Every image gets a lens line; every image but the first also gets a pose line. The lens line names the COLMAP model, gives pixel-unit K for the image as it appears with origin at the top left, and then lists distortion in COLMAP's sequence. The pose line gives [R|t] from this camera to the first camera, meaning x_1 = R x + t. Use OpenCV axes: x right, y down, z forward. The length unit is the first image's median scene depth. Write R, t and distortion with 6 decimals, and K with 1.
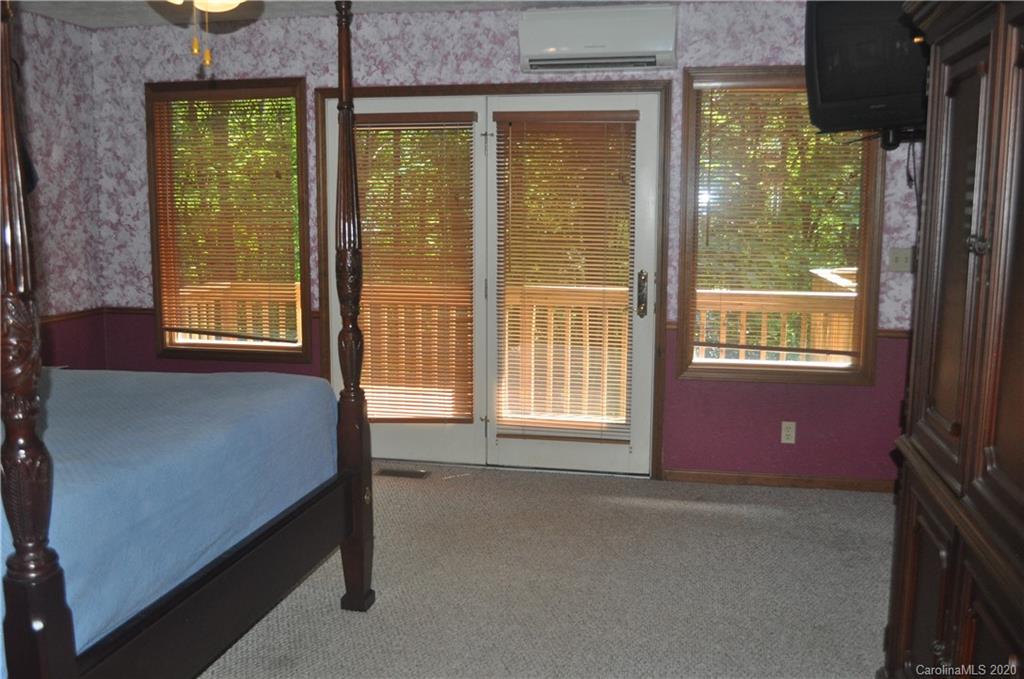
lens RADIAL K [[926.0, 0, 509.3], [0, 926.0, 332.9], [0, 0, 1]] dist [-0.068726, 0.010241]
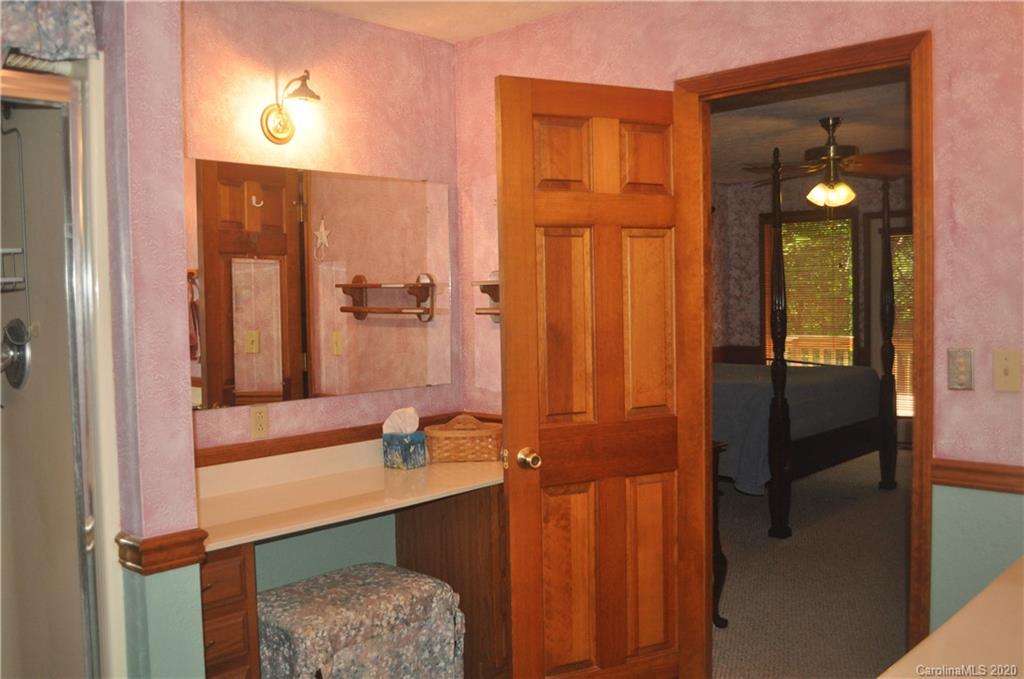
lens RADIAL K [[926.0, 0, 510.1], [0, 926.0, 340.9], [0, 0, 1]] dist [-0.068726, 0.010241]
pose [[0.853970, 0.003814, -0.520309, 0.097382], [-0.044927, 0.996779, -0.066431, 0.095989], [0.518380, 0.080106, 0.851390, -0.674500]]
